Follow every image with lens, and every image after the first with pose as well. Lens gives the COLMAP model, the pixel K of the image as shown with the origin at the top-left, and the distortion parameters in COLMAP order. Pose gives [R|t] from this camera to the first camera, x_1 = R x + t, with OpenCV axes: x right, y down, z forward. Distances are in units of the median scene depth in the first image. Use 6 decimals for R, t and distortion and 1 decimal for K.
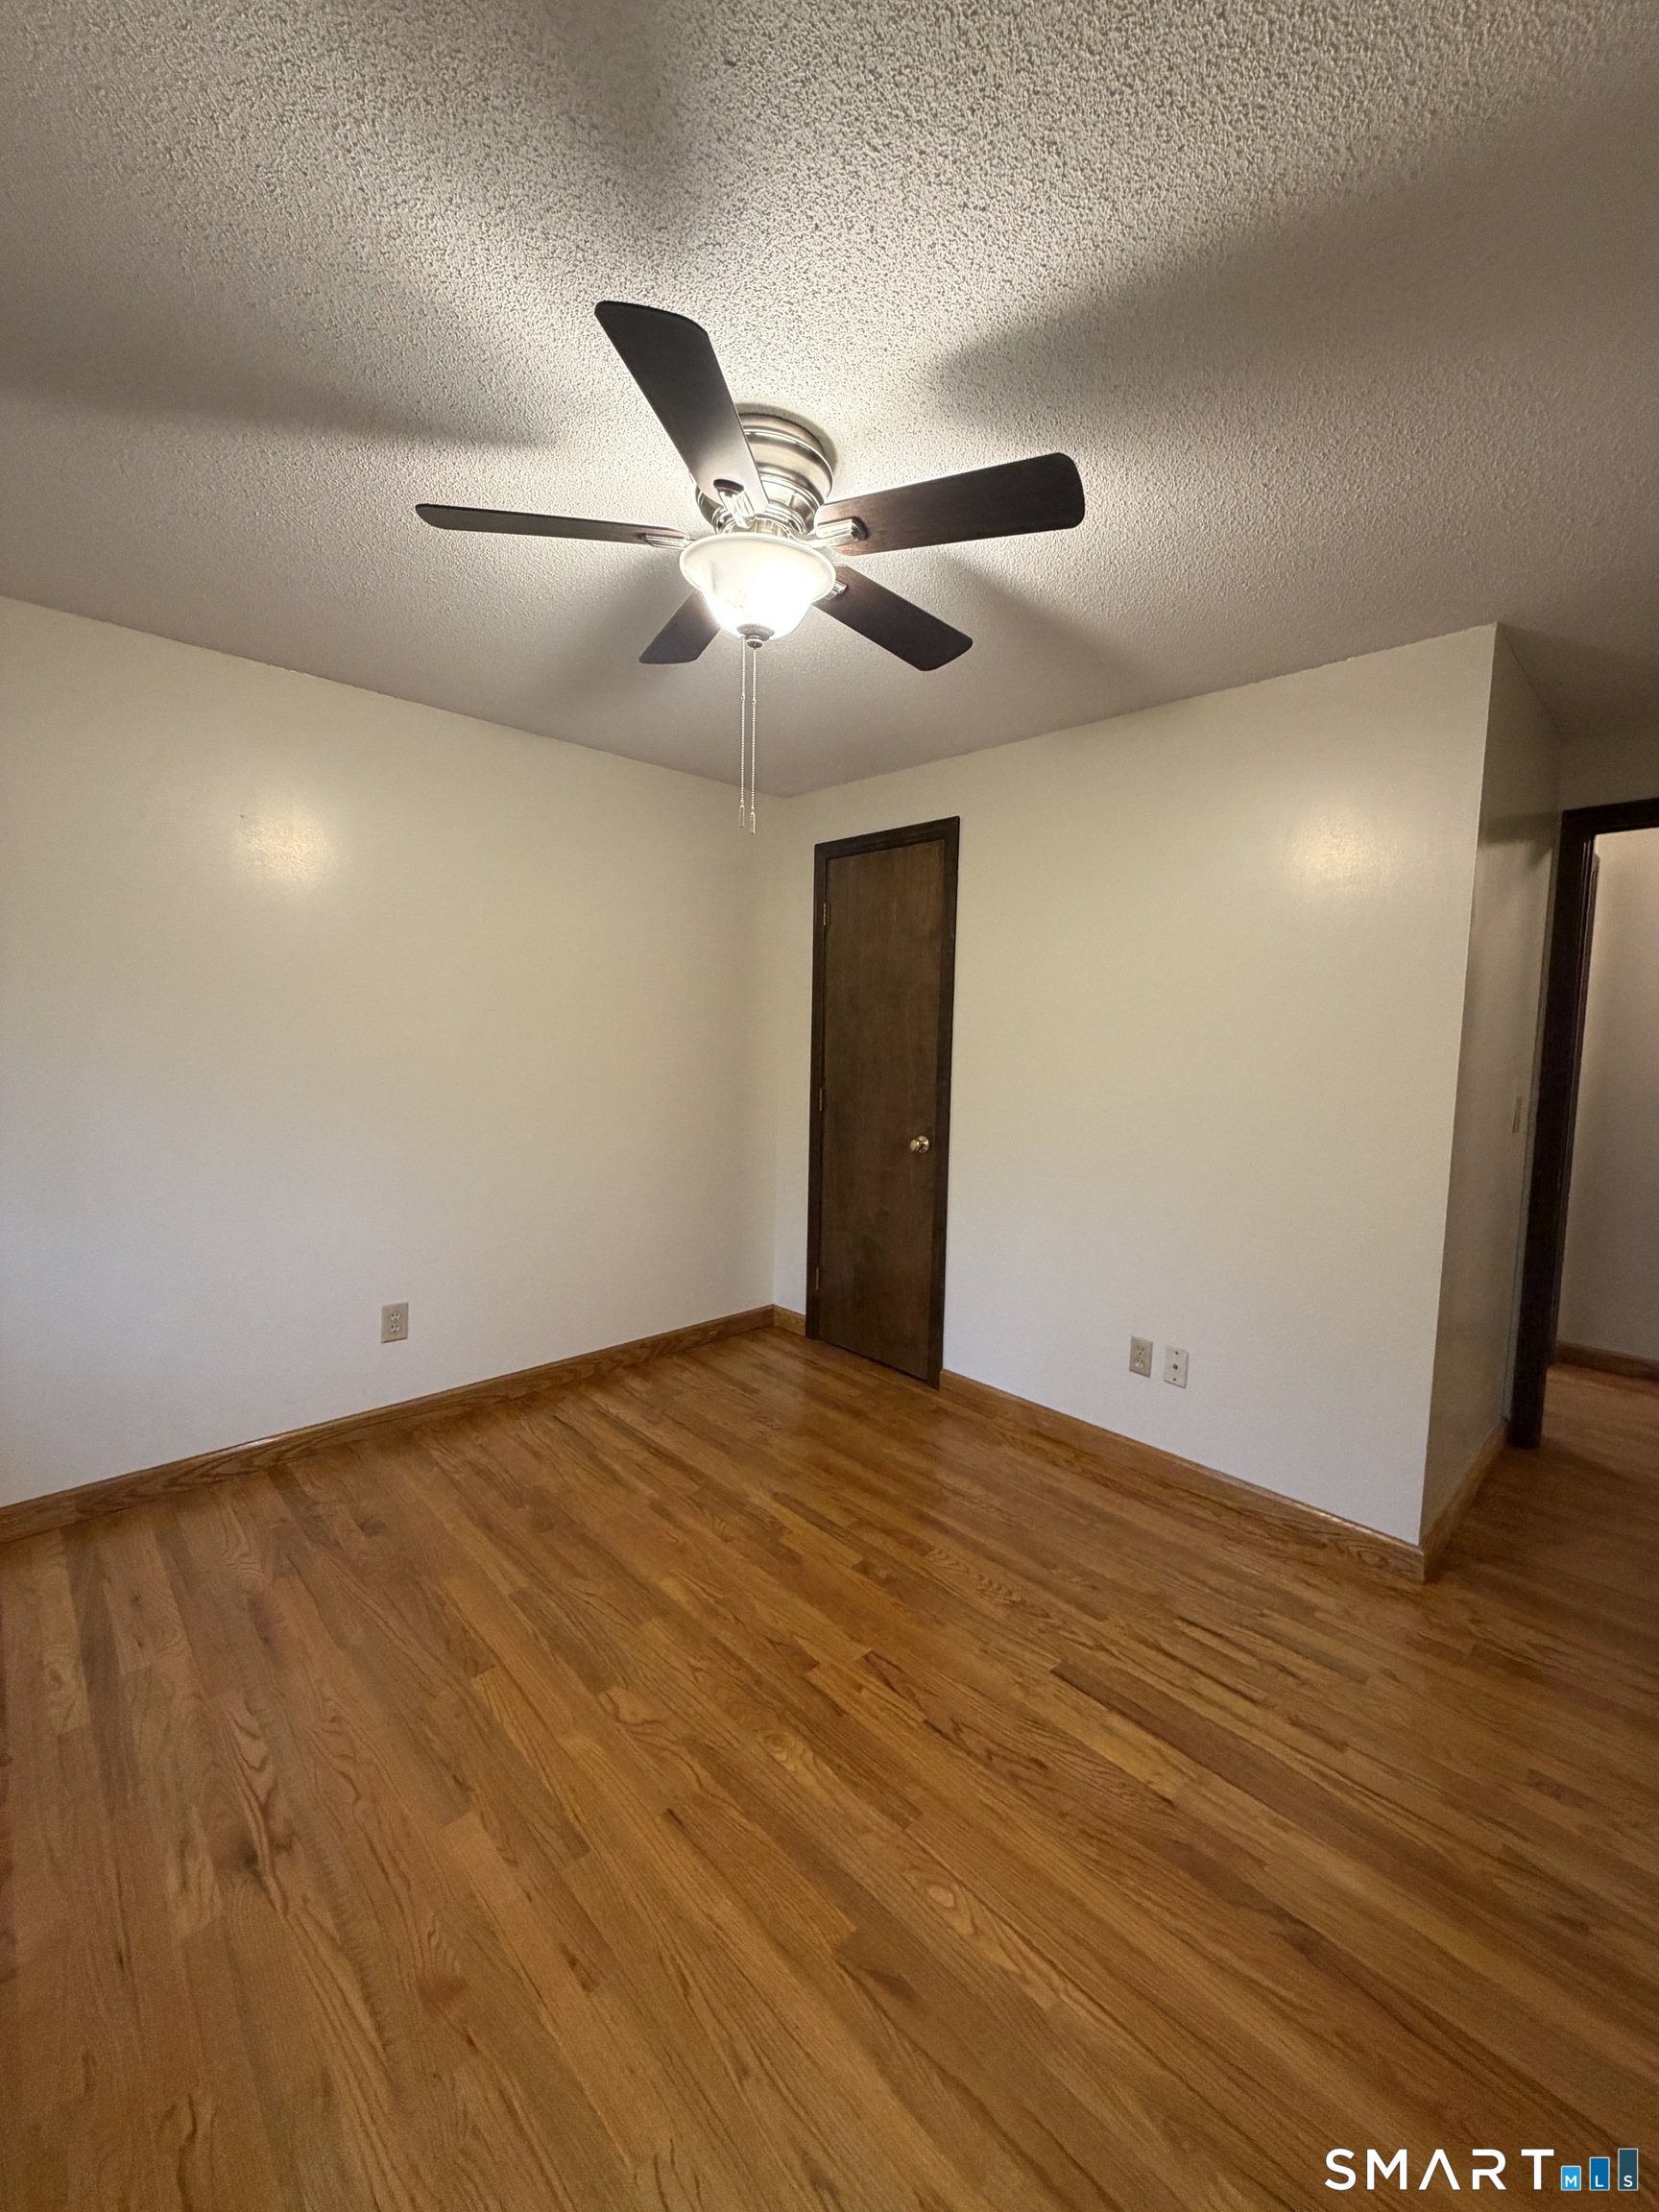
lens RADIAL K [[884.6, 0, 829.5], [0, 884.6, 1106.0], [0, 0, 1]] dist [0.000468, 0.000542]
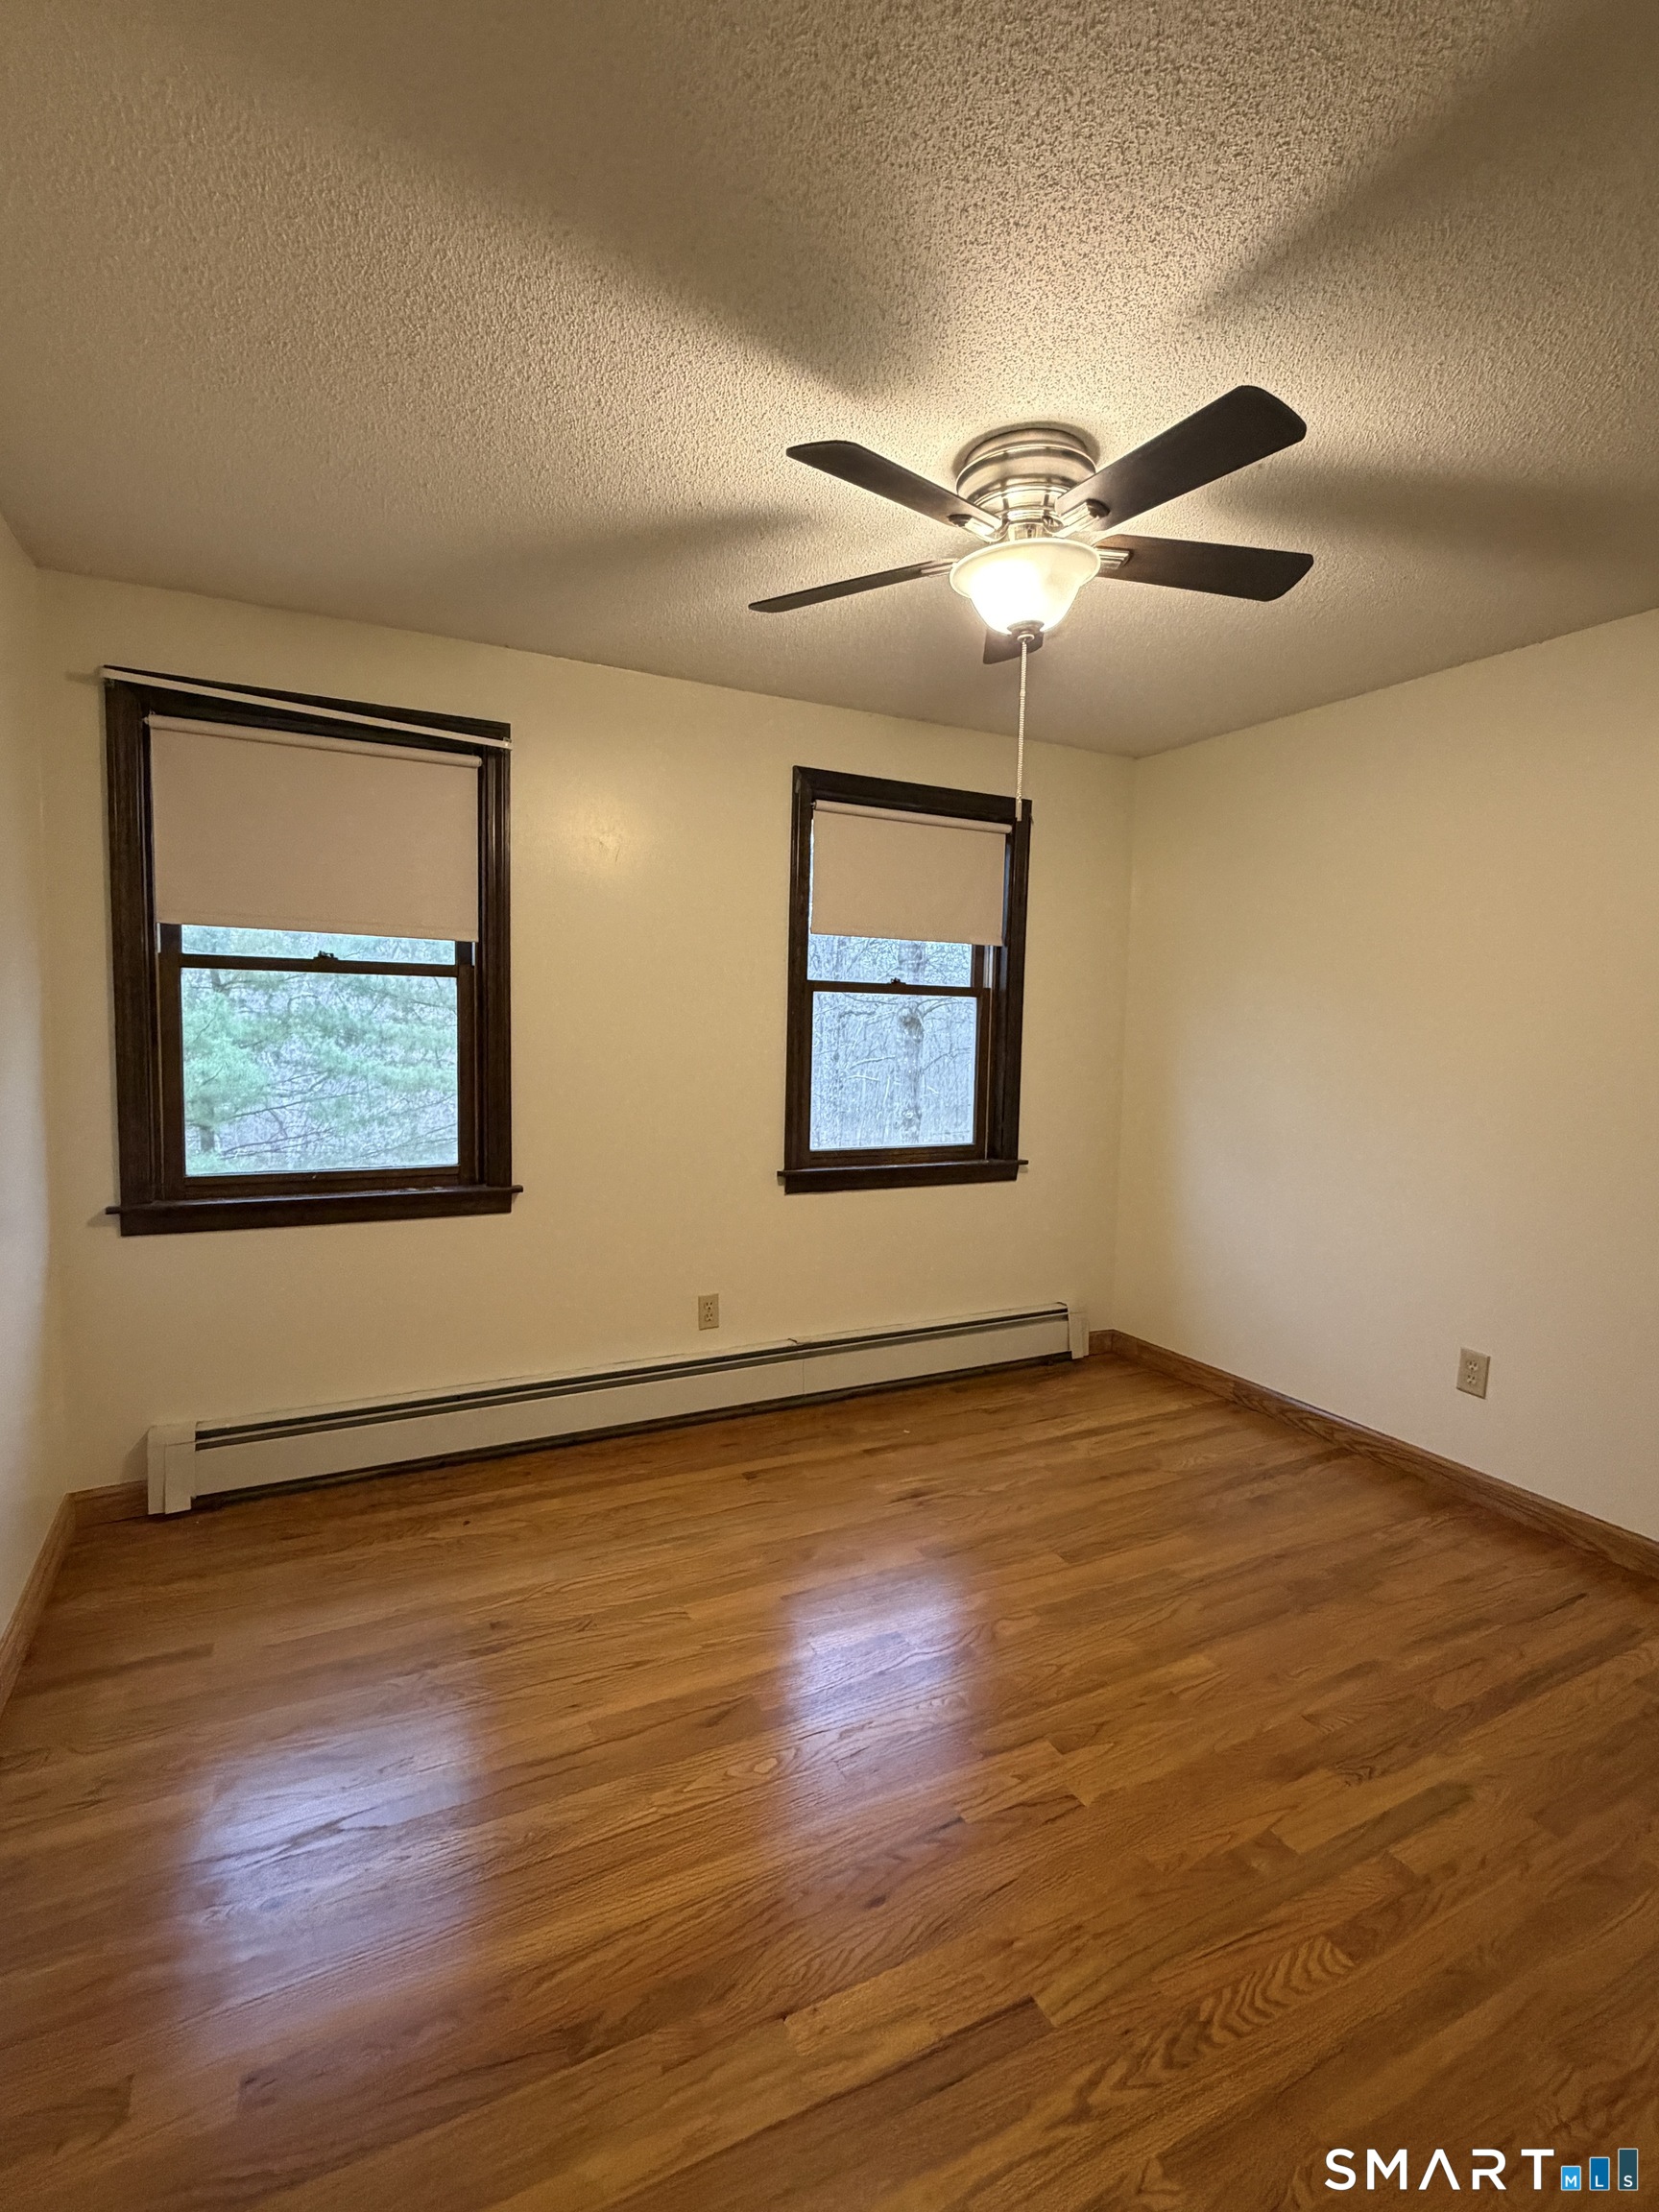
lens RADIAL K [[1041.0, 0, 829.5], [0, 1041.0, 1106.0], [0, 0, 1]] dist [0.040782, 0.000146]
pose [[-0.276590, 0.058018, -0.959235, 0.913084], [-0.110940, 0.989574, 0.091842, -0.051116], [0.954563, 0.131820, -0.267270, 0.897874]]
